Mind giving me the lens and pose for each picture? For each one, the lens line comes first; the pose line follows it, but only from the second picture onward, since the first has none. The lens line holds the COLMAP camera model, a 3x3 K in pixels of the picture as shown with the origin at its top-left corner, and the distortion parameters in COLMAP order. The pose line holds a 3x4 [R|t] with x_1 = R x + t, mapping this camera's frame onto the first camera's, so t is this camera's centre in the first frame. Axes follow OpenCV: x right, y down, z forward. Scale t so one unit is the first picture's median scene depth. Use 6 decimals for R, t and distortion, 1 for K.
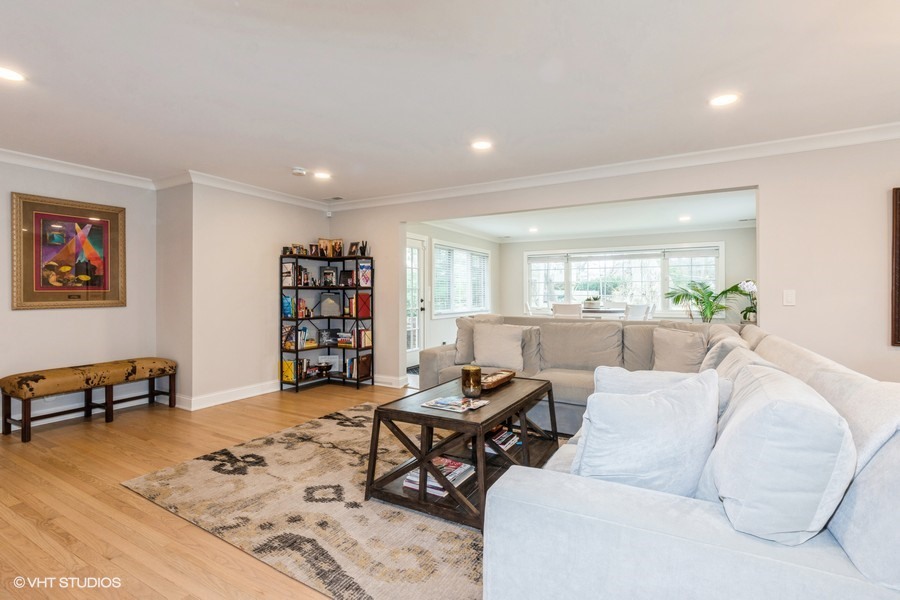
lens RADIAL K [[422.7, 0, 450.0], [0, 422.7, 300.0], [0, 0, 1]] dist [0.001874, -0.000082]
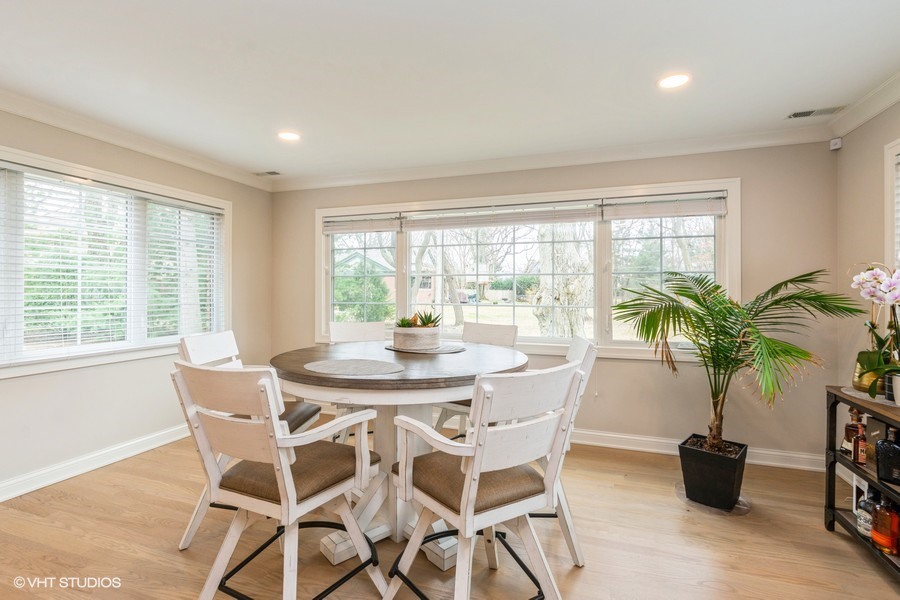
lens RADIAL K [[422.7, 0, 450.0], [0, 422.7, 300.0], [0, 0, 1]] dist [0.001874, -0.000082]
pose [[0.982677, 0.001227, 0.185325, 0.706227], [-0.001844, 0.999993, 0.003154, -0.047641], [-0.185320, -0.003441, 0.982672, 1.553605]]
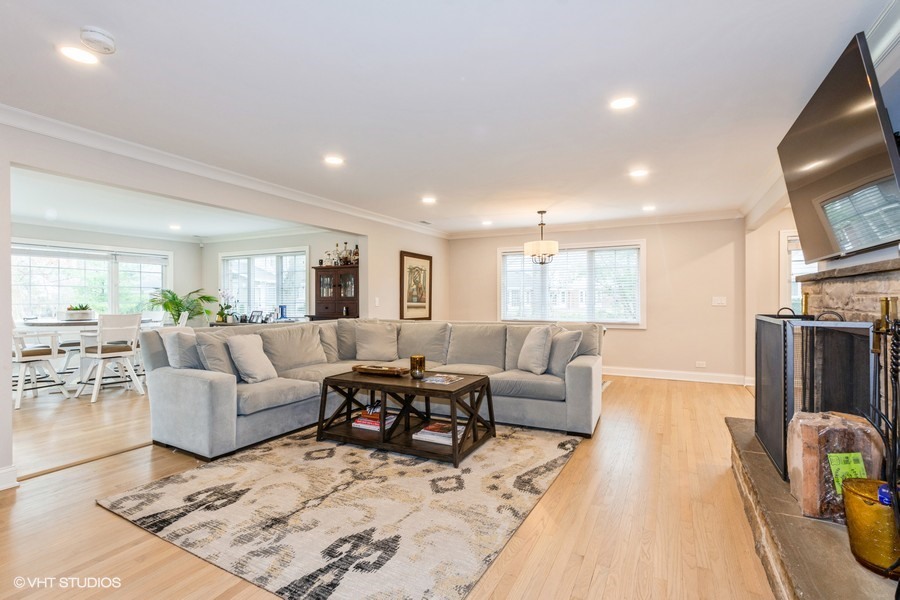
lens RADIAL K [[427.3, 0, 450.0], [0, 427.3, 300.0], [0, 0, 1]] dist [-0.001700, -0.000169]
pose [[-0.040418, -0.001921, 0.999181, -1.115601], [0.019234, 0.999811, 0.002700, -0.013140], [-0.998998, 0.019327, -0.040373, 0.825631]]
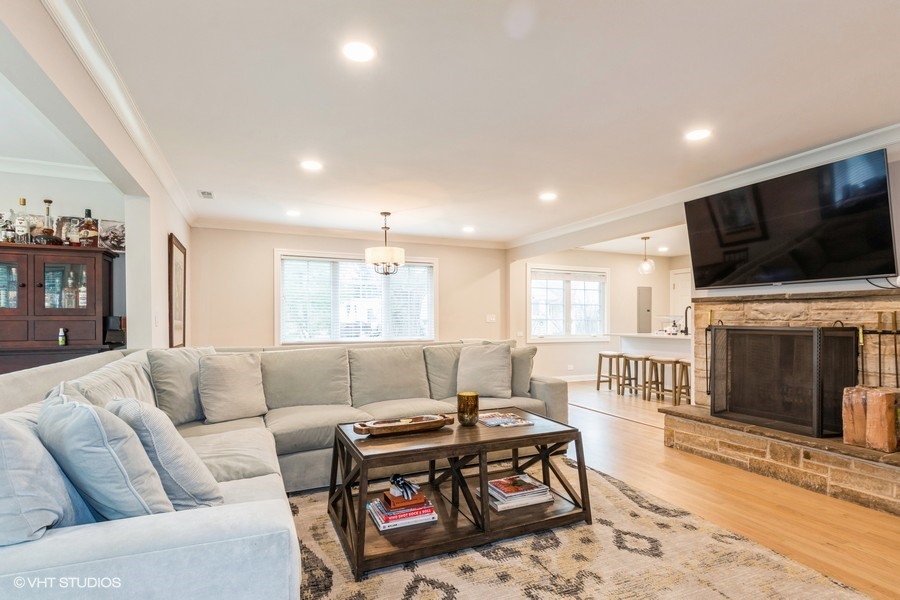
lens RADIAL K [[444.4, 0, 445.8], [0, 444.4, 319.8], [0, 0, 1]] dist [-0.000904, -0.000218]
pose [[-0.802127, -0.000068, 0.597153, -0.420993], [0.010895, 0.999832, 0.014749, -0.010251], [-0.597054, 0.018336, -0.801991, 1.561438]]
